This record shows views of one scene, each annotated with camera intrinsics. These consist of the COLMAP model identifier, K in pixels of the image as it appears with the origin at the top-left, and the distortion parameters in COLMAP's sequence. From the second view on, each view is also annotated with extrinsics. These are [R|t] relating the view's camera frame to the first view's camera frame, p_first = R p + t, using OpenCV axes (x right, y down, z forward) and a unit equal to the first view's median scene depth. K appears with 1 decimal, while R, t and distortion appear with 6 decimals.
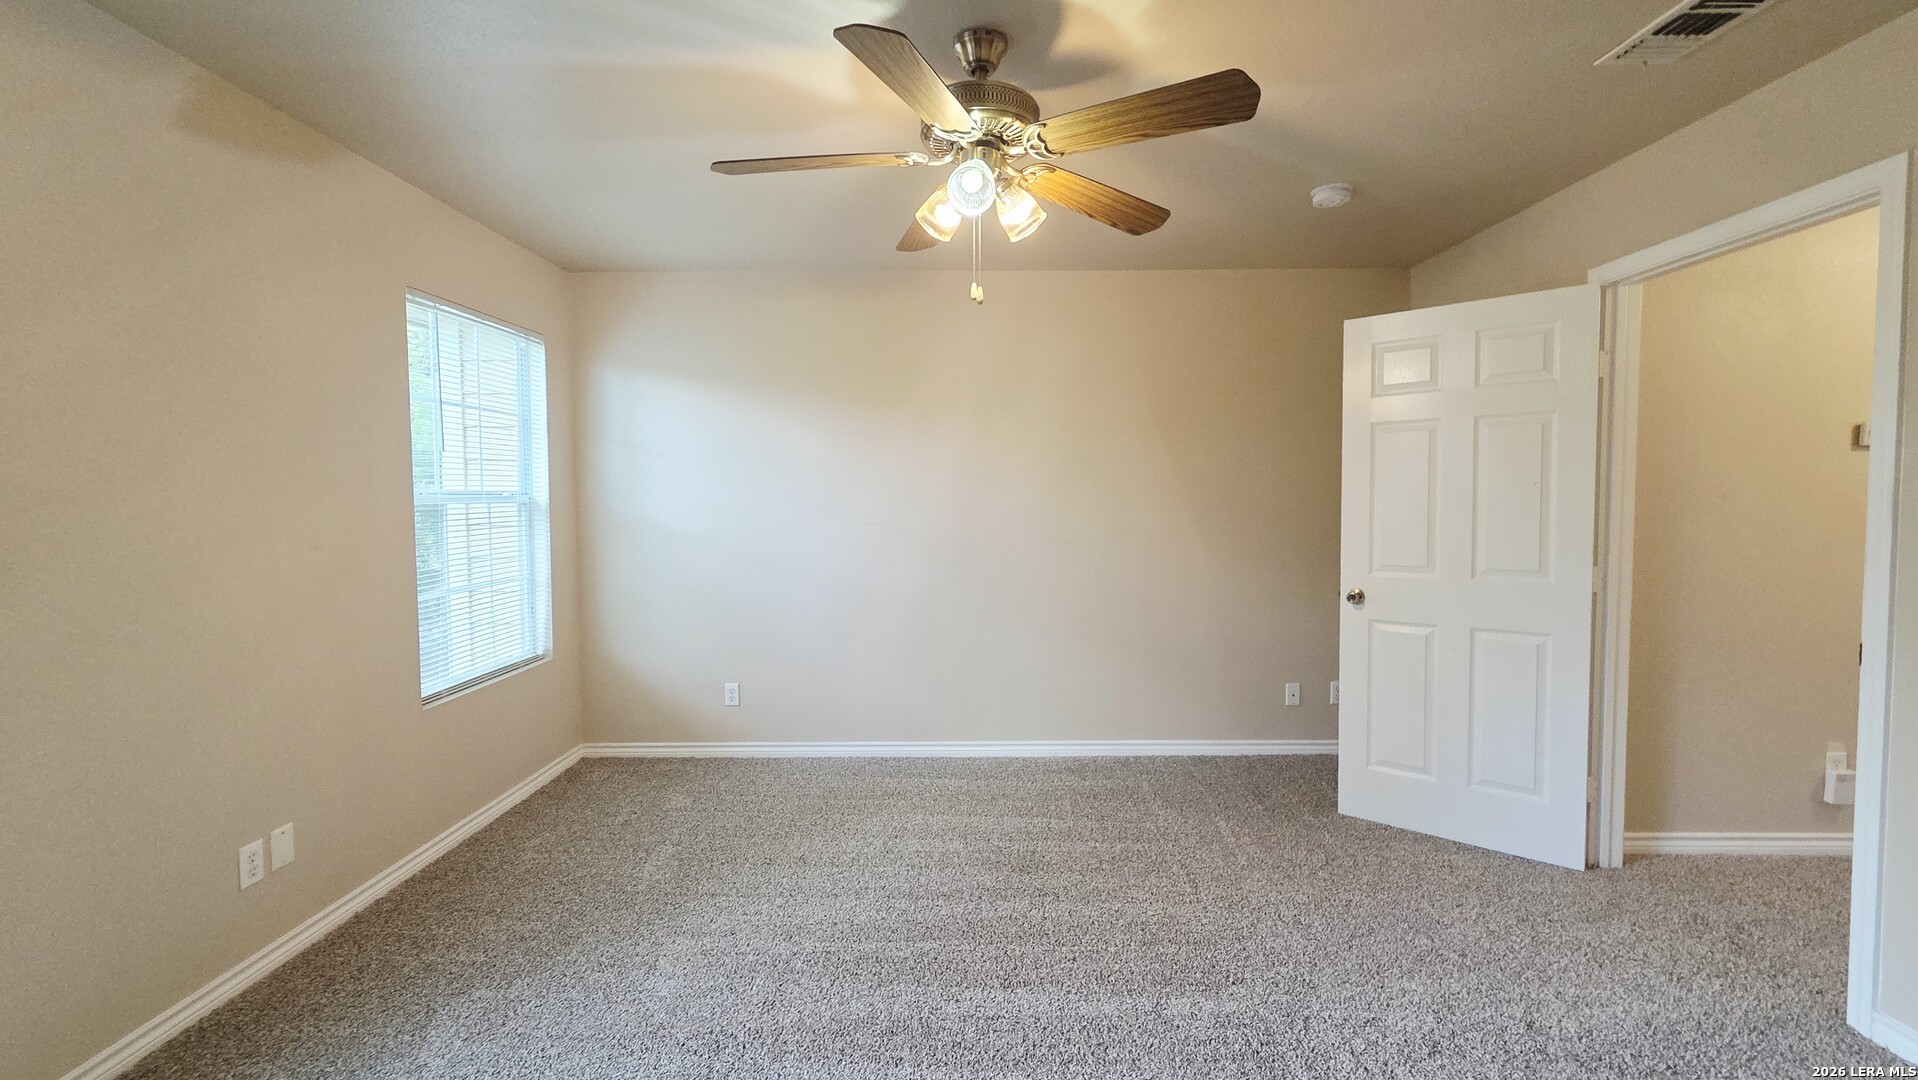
lens RADIAL K [[806.5, 0, 960.4], [0, 806.5, 545.0], [0, 0, 1]] dist [-0.001302, -0.000333]
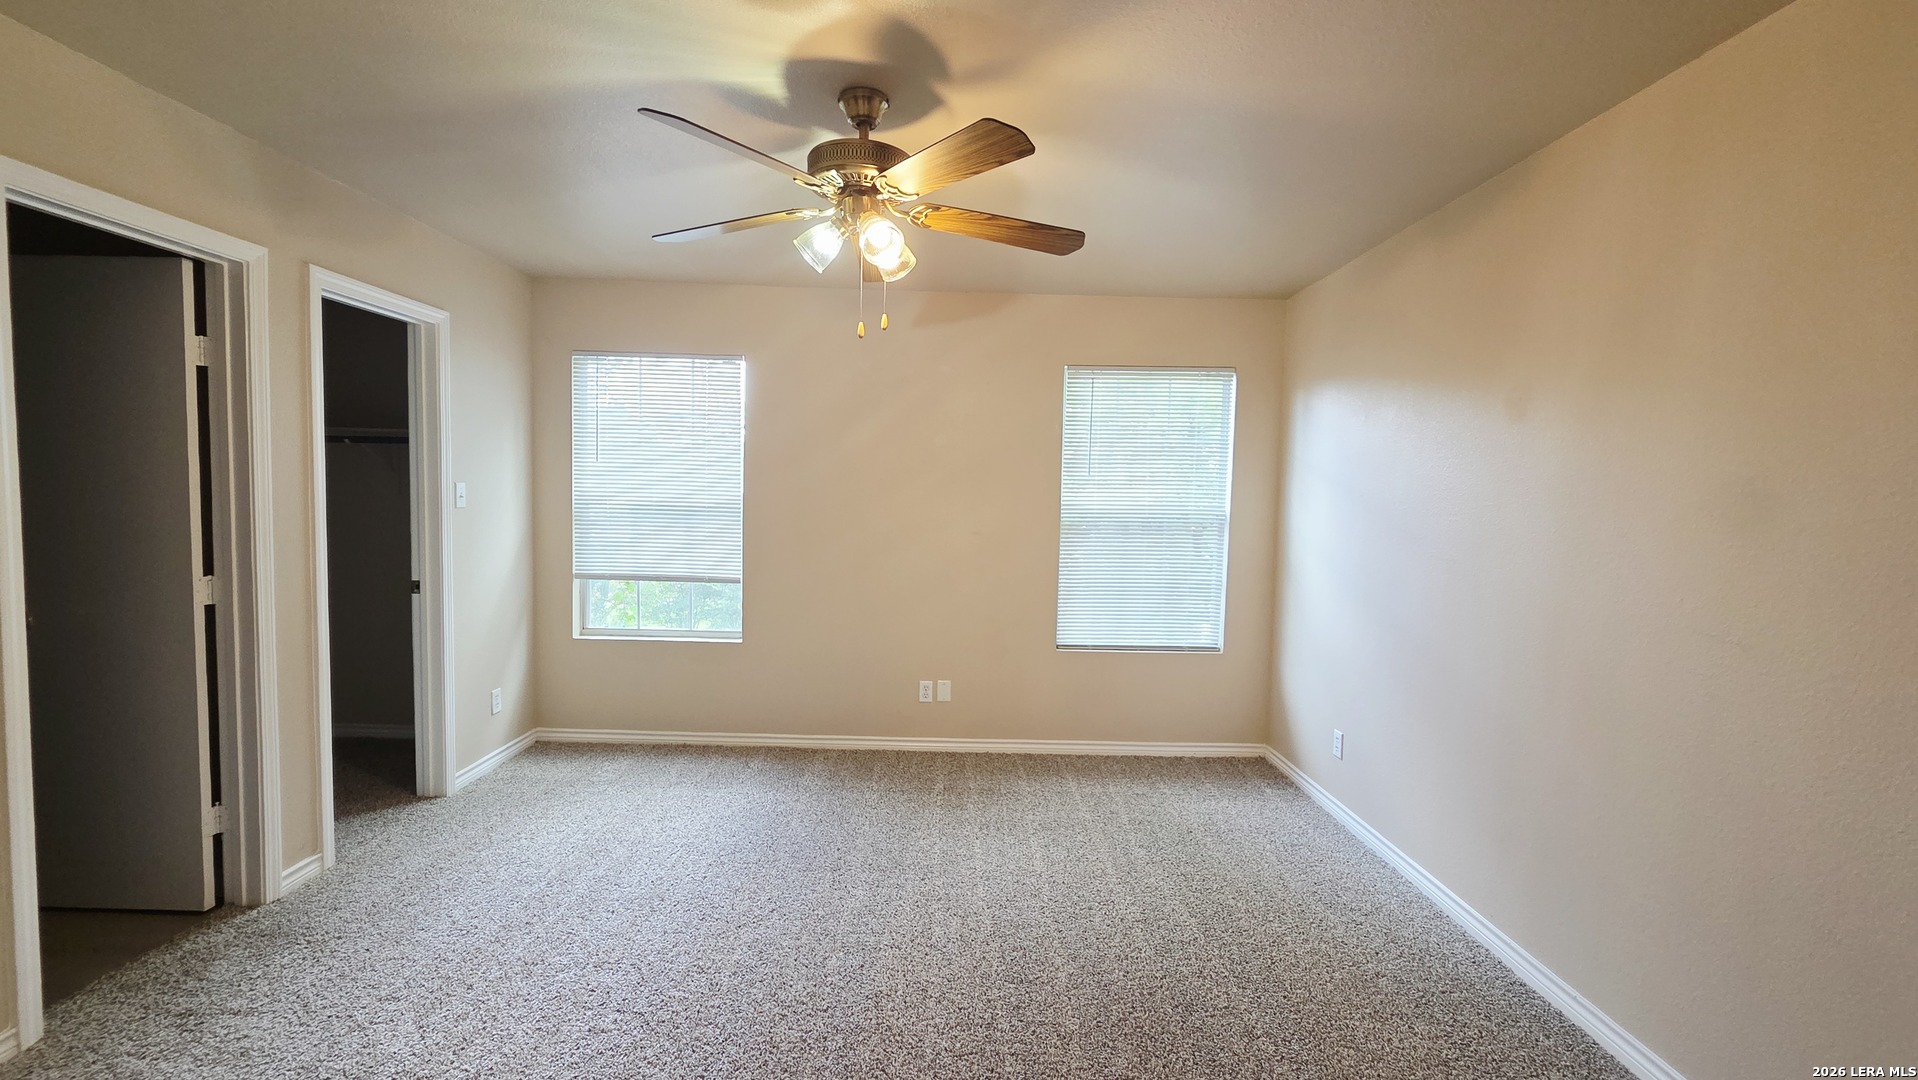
lens RADIAL K [[806.5, 0, 960.4], [0, 806.5, 545.0], [0, 0, 1]] dist [-0.001302, -0.000333]
pose [[-0.049135, 0.061361, -0.996905, 1.041249], [-0.086146, 0.994131, 0.065436, -0.094842], [0.995070, 0.089095, -0.043560, 1.116260]]
